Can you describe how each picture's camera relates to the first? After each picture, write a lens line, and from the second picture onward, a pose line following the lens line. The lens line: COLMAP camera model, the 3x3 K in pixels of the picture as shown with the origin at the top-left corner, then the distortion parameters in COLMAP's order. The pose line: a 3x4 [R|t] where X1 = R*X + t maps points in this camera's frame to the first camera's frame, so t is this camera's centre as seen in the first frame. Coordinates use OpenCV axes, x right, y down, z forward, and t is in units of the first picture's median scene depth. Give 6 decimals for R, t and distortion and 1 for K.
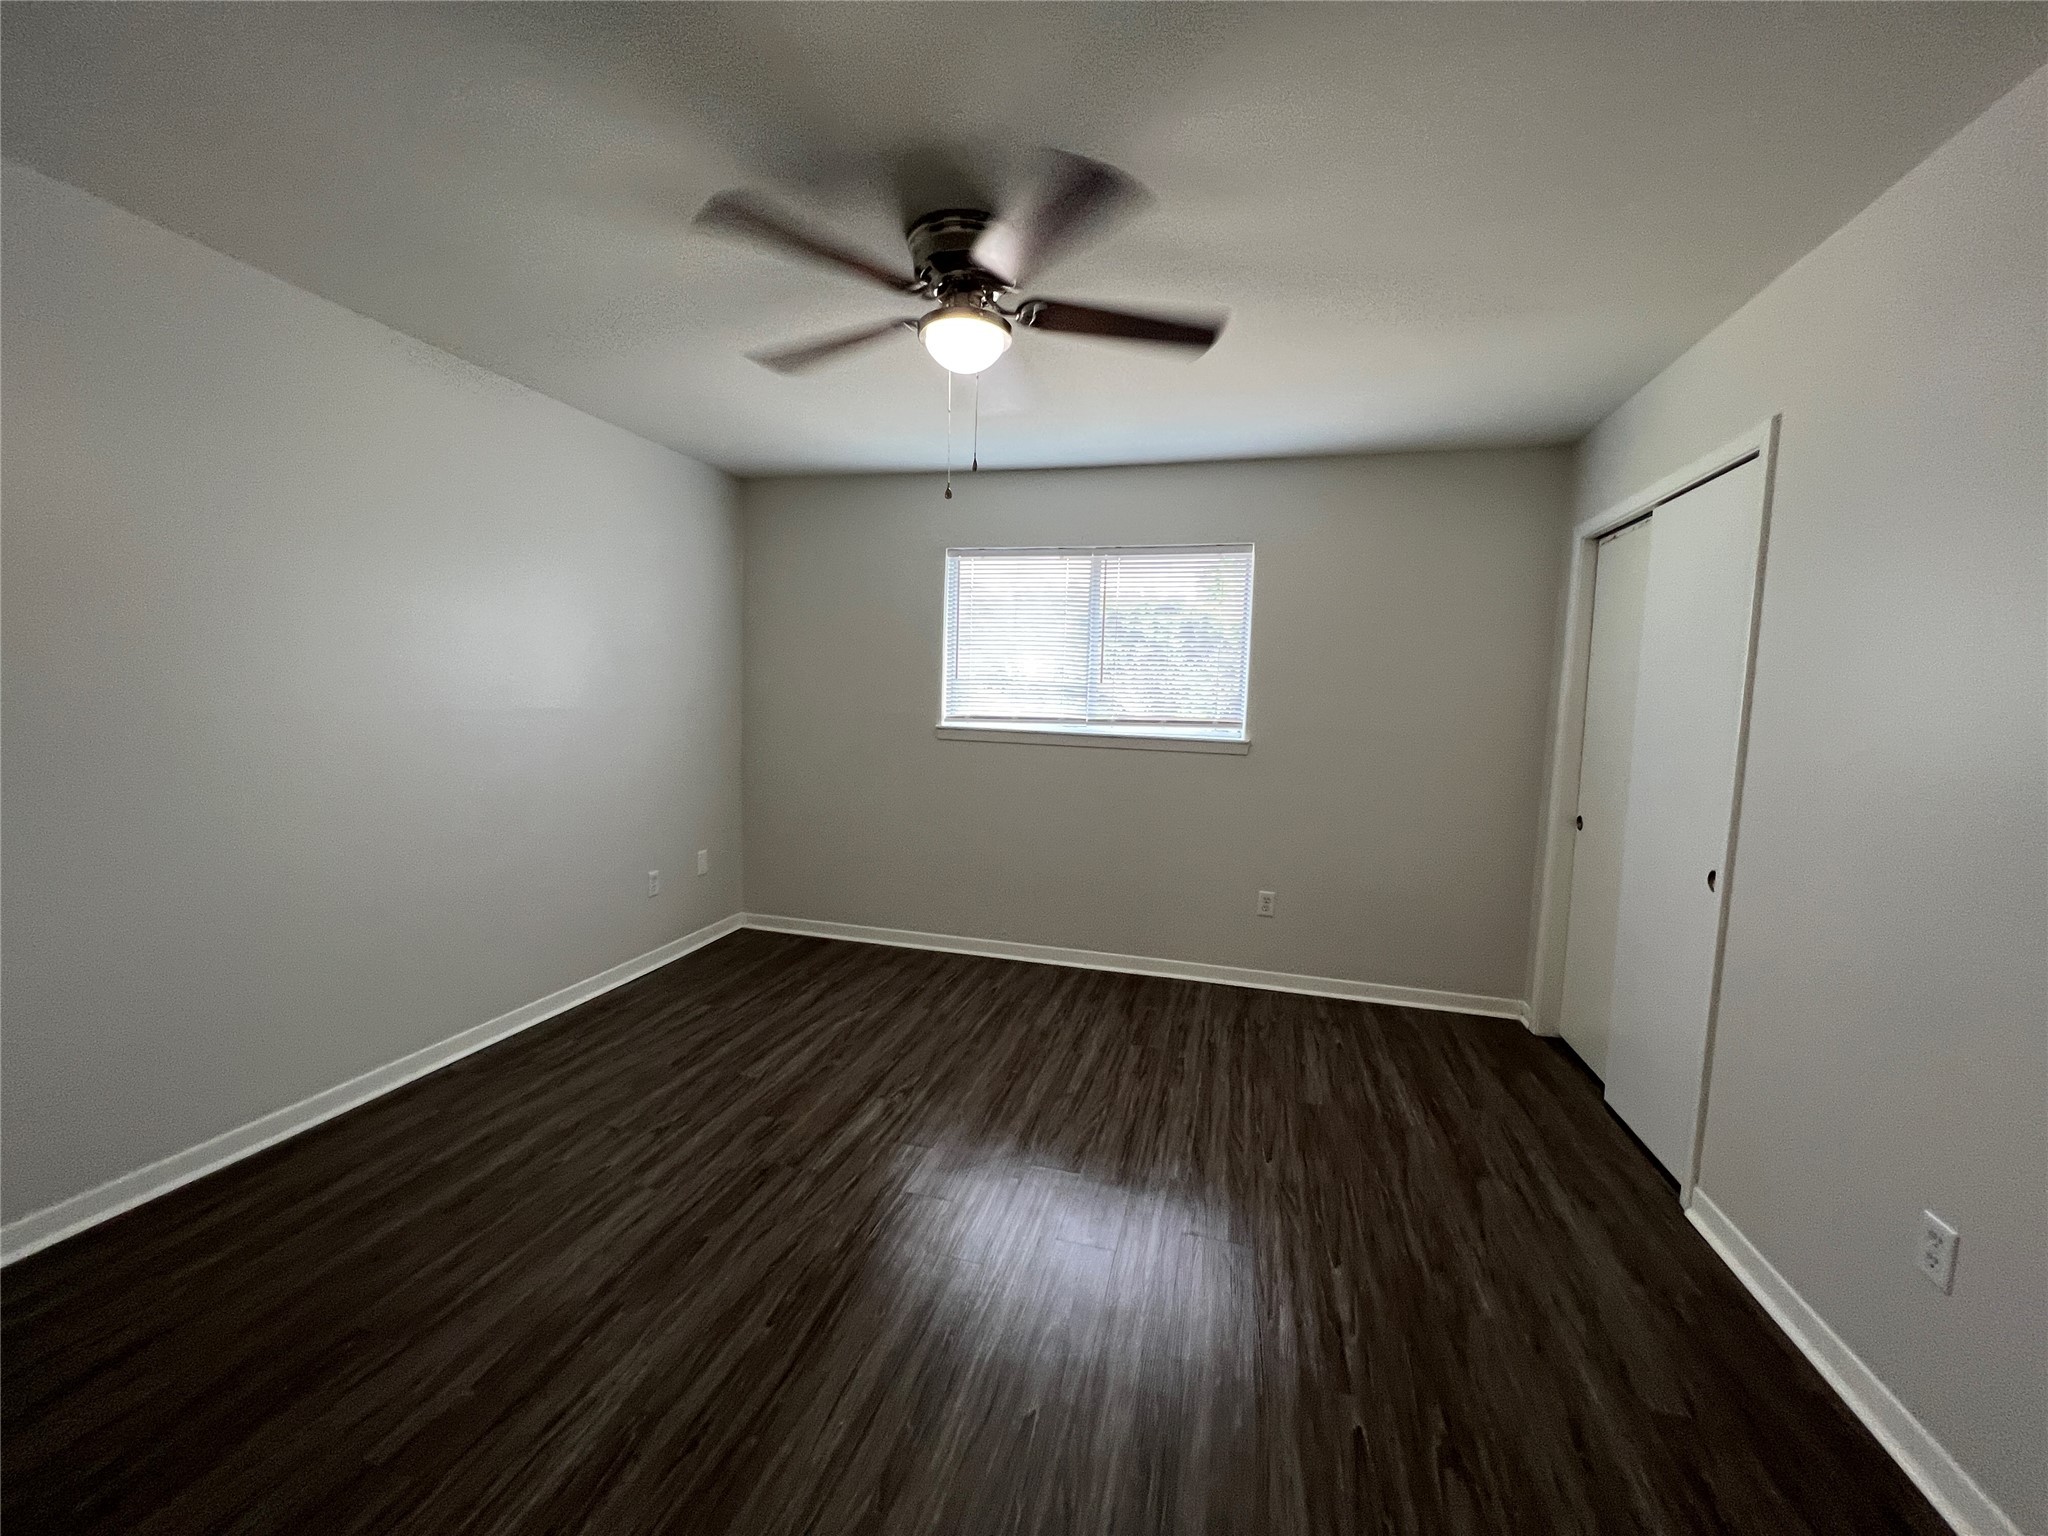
lens RADIAL K [[826.2, 0, 1024.0], [0, 826.2, 768.0], [0, 0, 1]] dist [-0.000083, 0.000023]
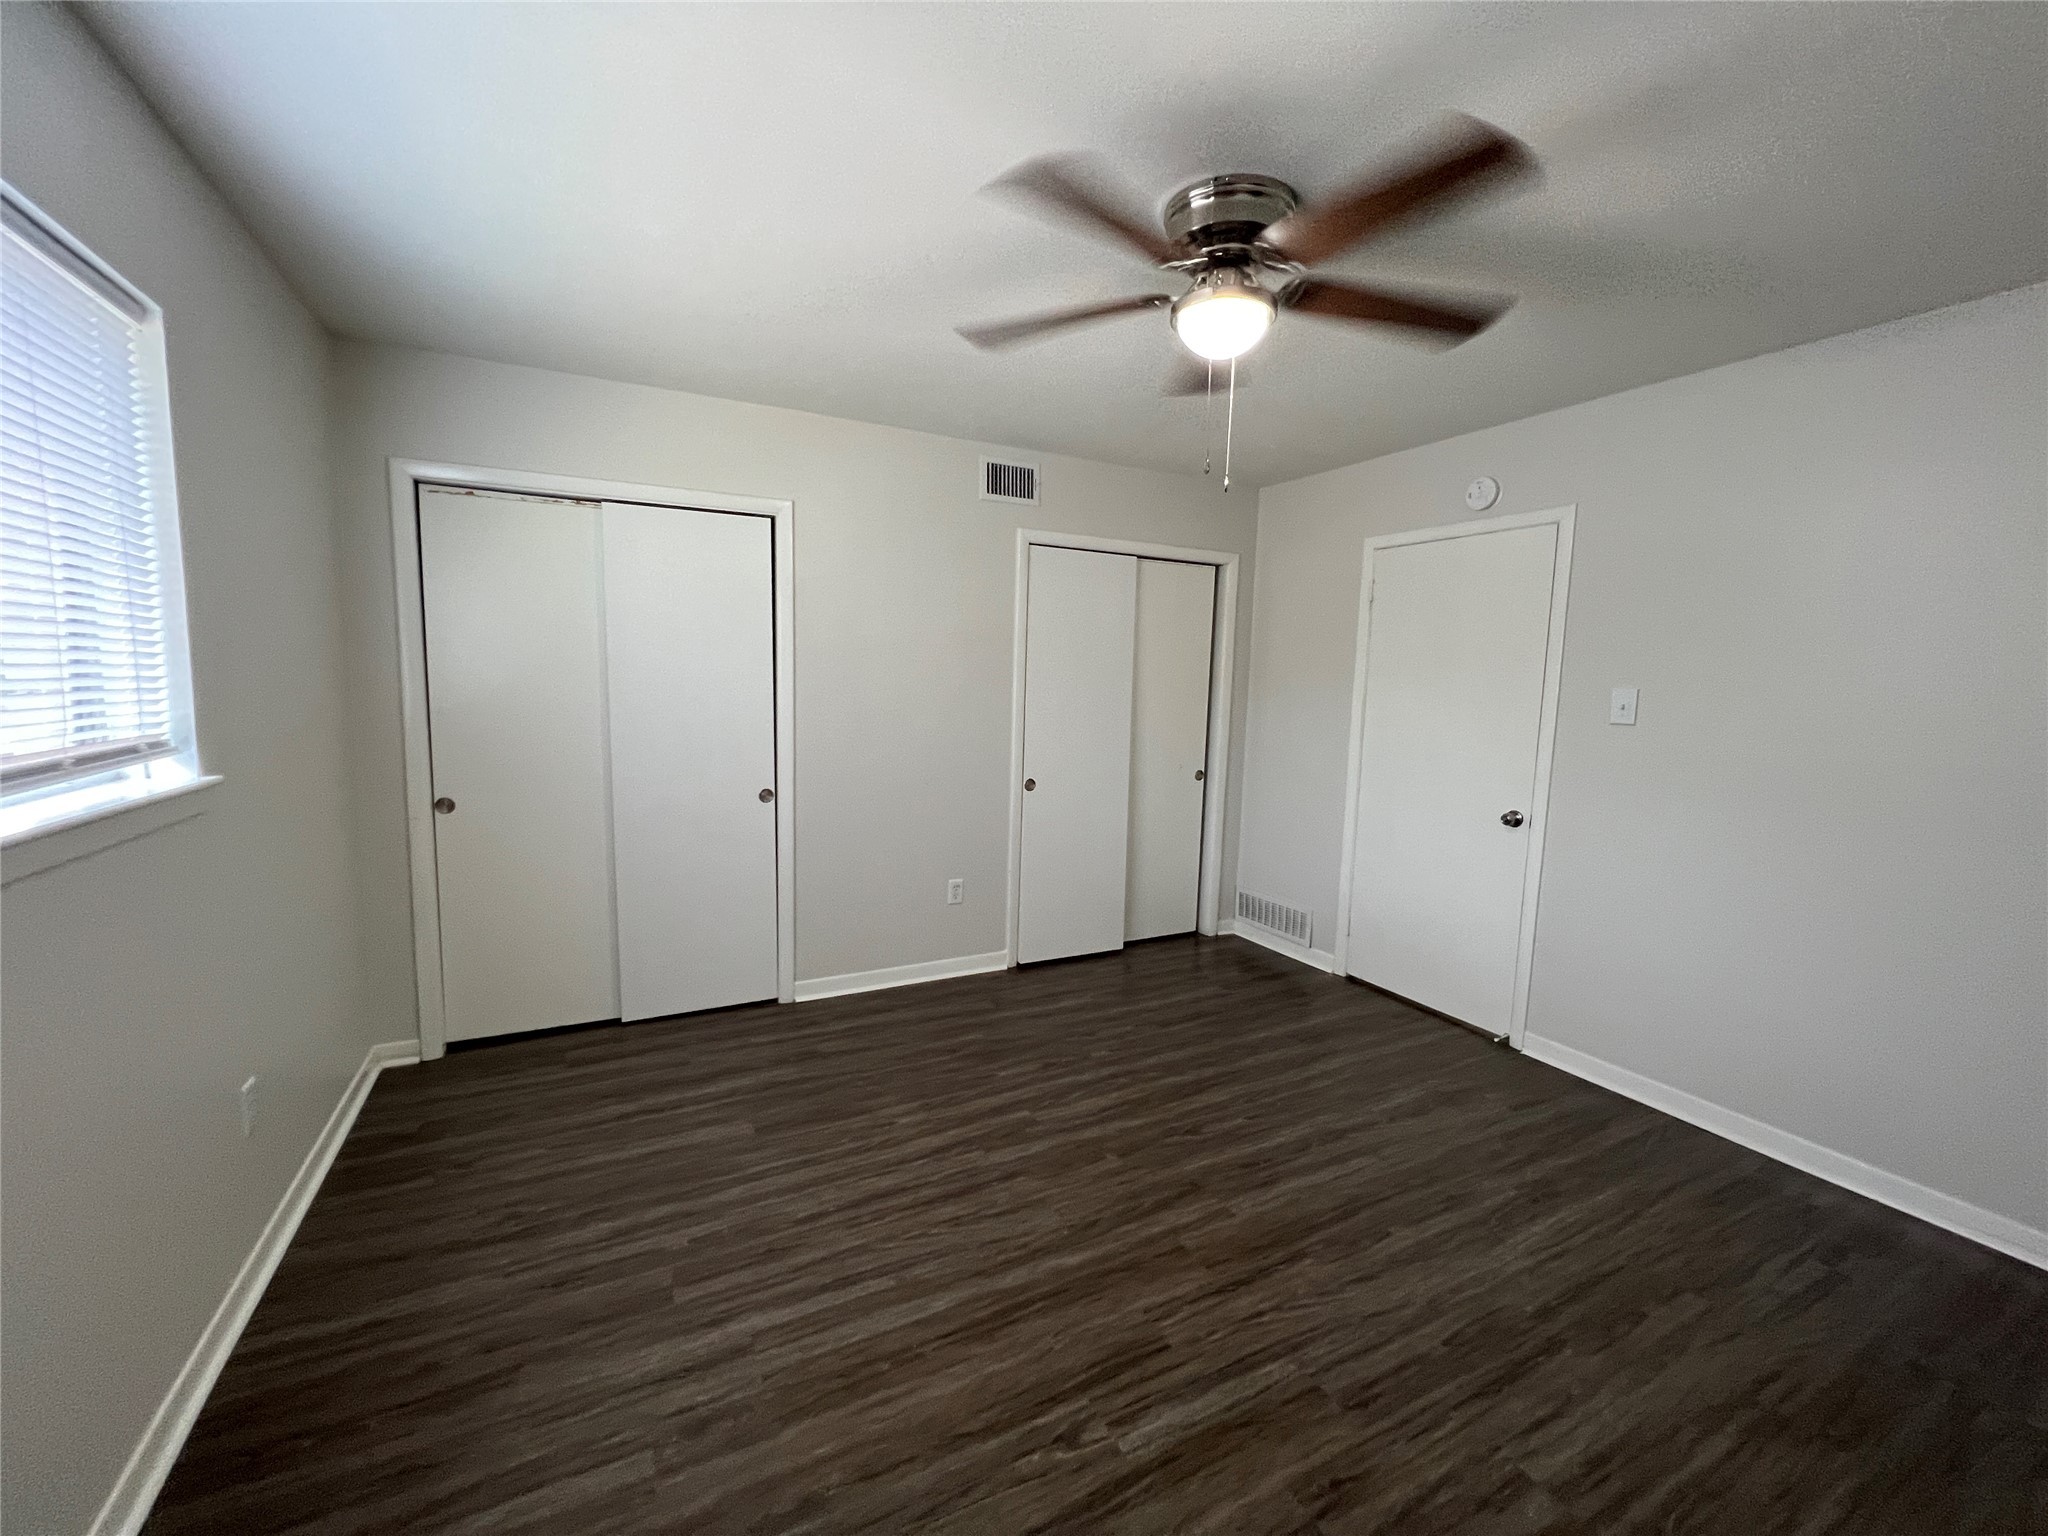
lens RADIAL K [[826.2, 0, 1024.0], [0, 826.2, 768.0], [0, 0, 1]] dist [-0.000083, 0.000023]
pose [[-0.675159, -0.131672, 0.725826, -0.486150], [0.017798, 0.980746, 0.194473, -0.165988], [-0.737458, 0.144218, -0.659816, 1.385143]]
